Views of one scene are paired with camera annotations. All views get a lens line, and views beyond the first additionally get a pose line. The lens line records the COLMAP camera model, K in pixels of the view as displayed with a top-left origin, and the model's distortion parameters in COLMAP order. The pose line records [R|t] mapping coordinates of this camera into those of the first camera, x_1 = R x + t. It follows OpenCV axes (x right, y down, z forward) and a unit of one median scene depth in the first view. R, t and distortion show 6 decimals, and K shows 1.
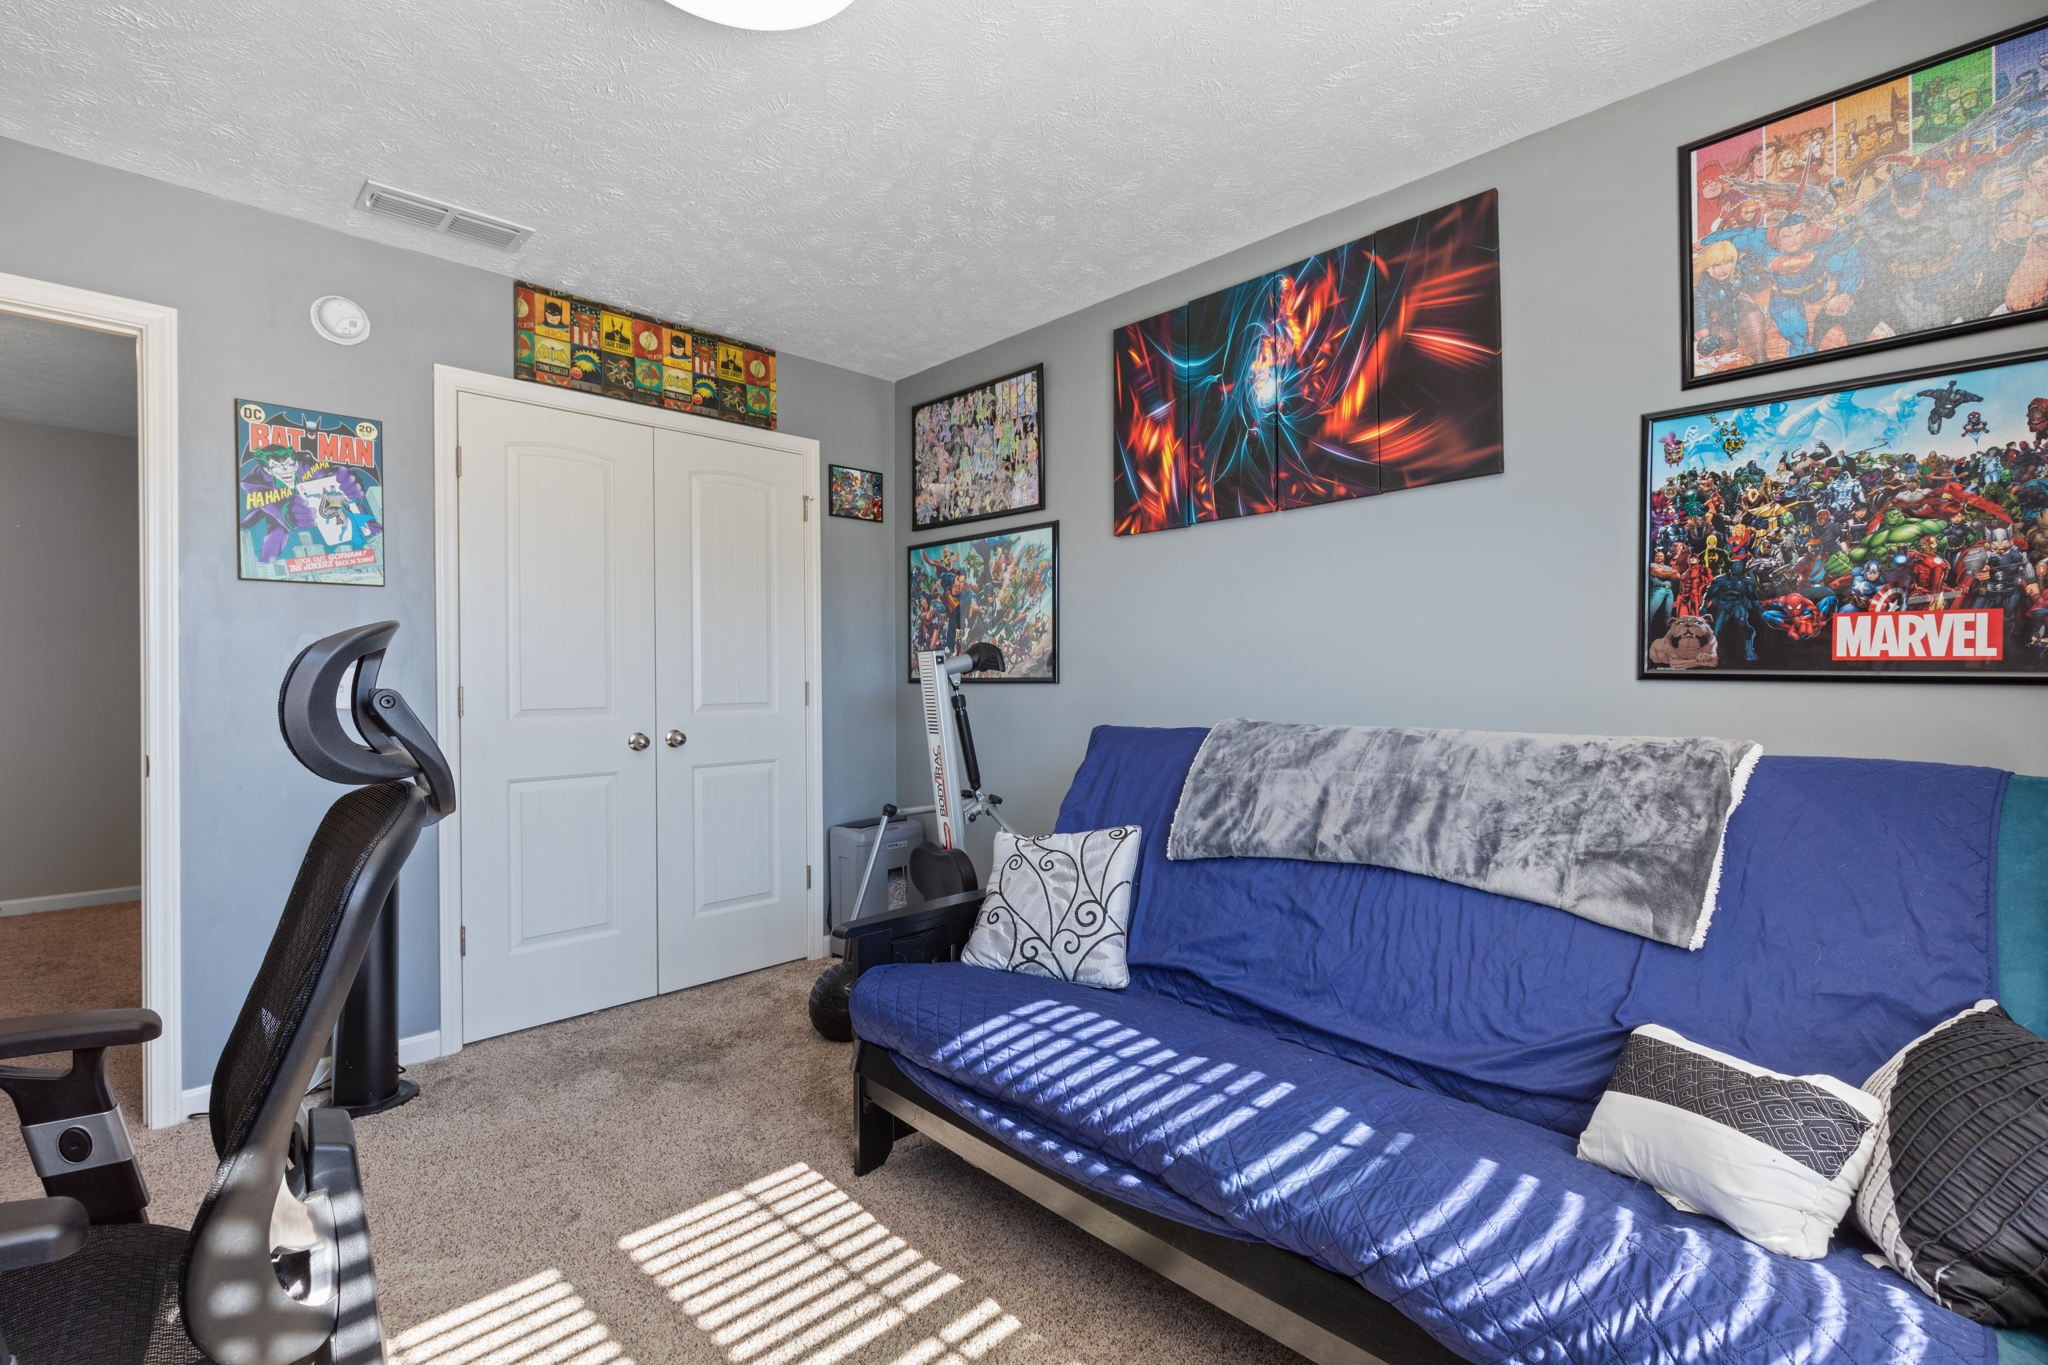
lens RADIAL K [[909.1, 0, 1039.2], [0, 909.1, 684.8], [0, 0, 1]] dist [0.001260, 0.000273]
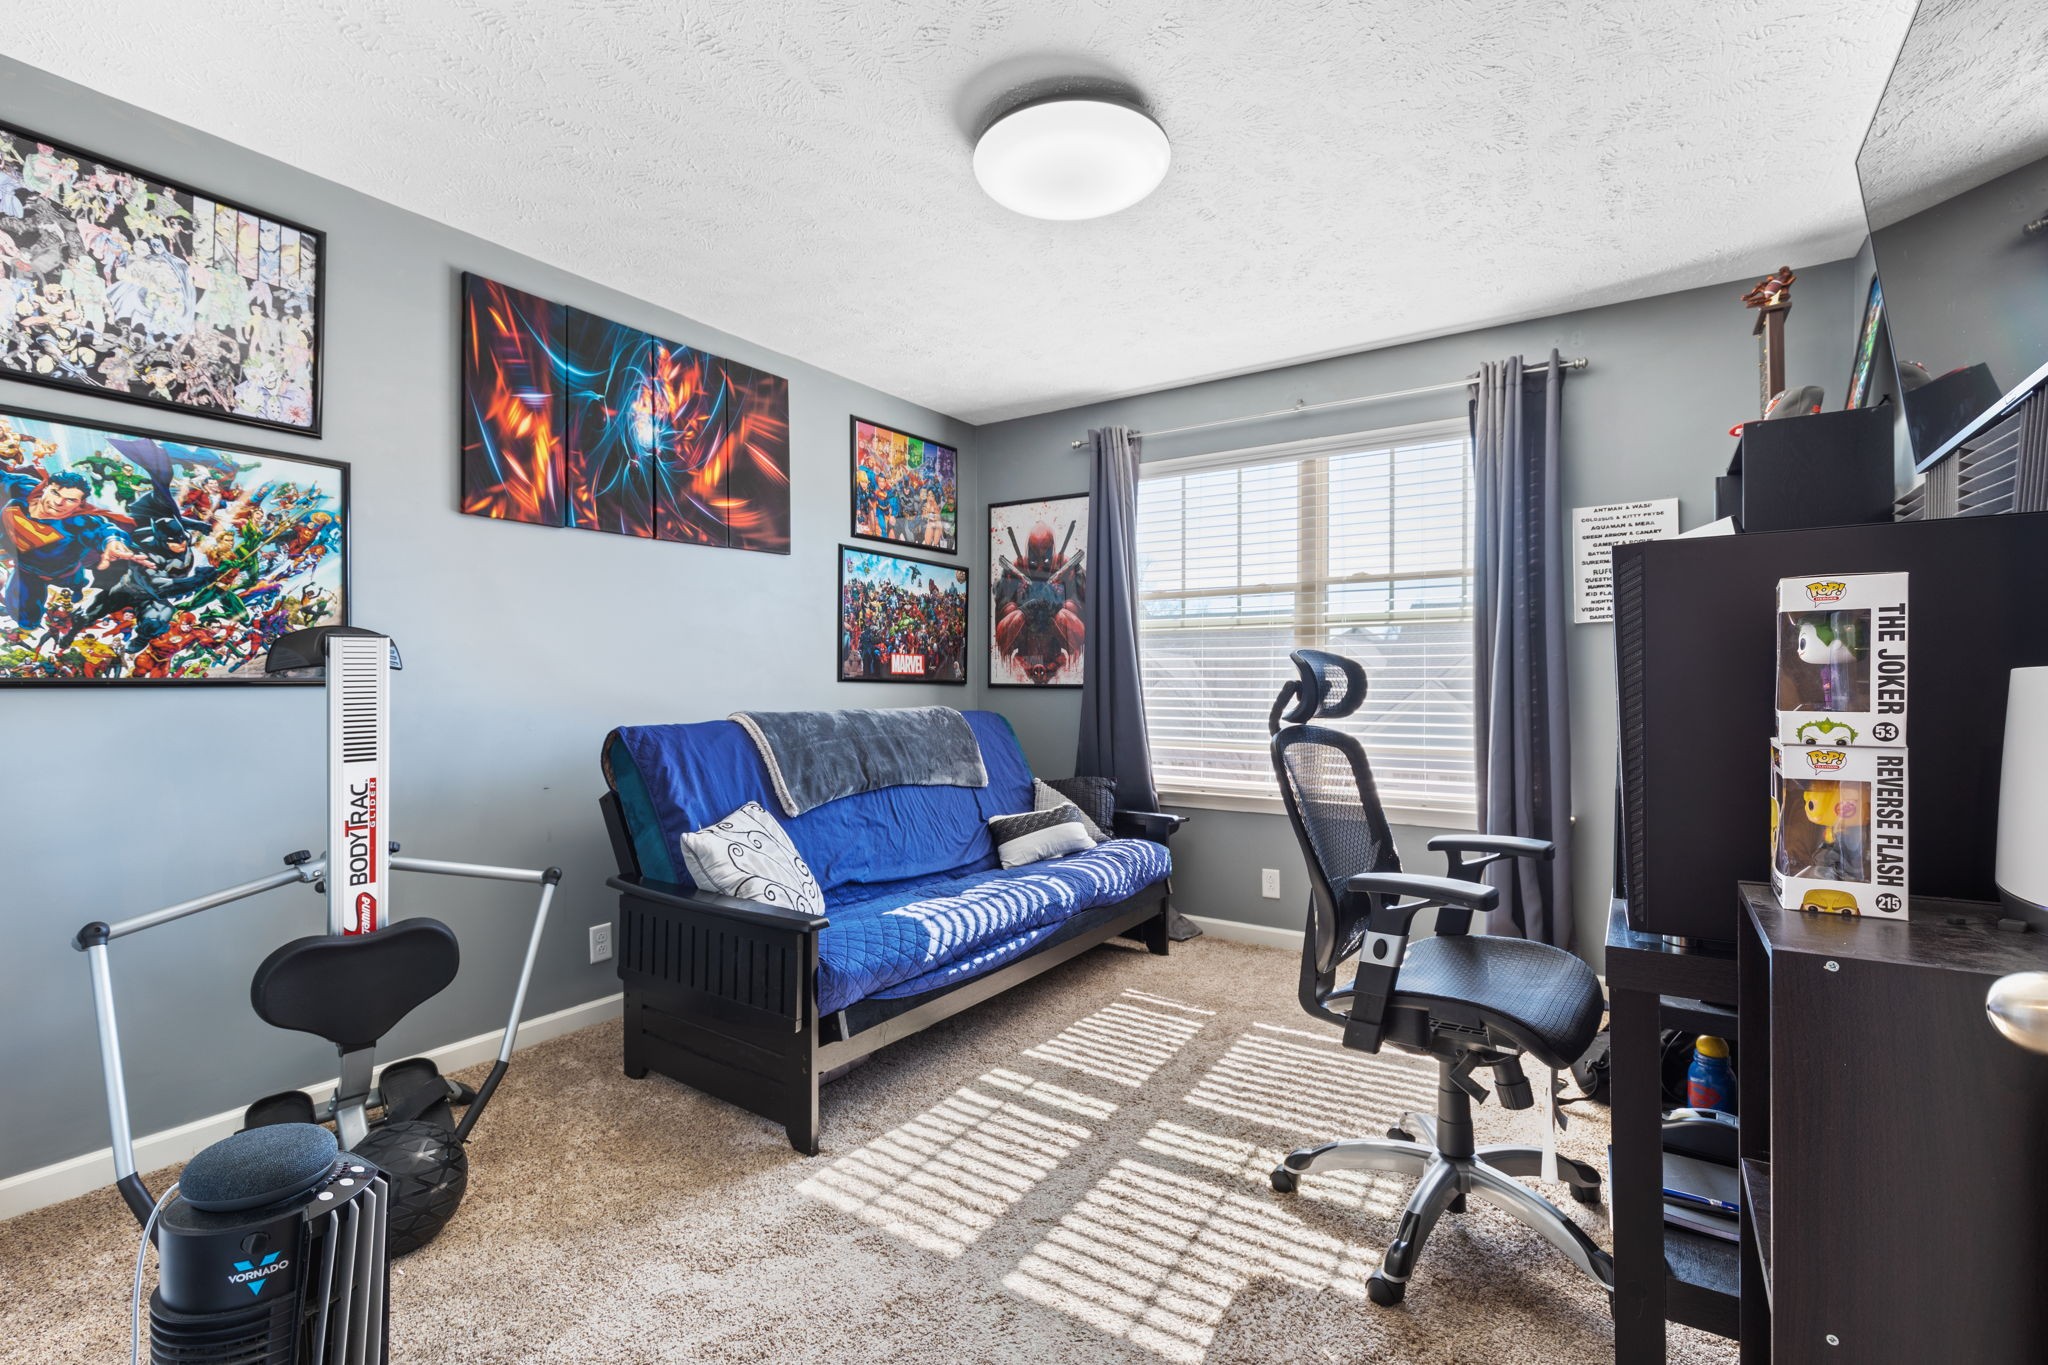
lens RADIAL K [[909.1, 0, 1039.2], [0, 909.1, 684.8], [0, 0, 1]] dist [0.001260, 0.000273]
pose [[-0.199330, -0.000341, 0.979932, -0.960530], [0.008019, 0.999966, 0.001980, 0.000115], [-0.979900, 0.008252, -0.199321, 0.720571]]
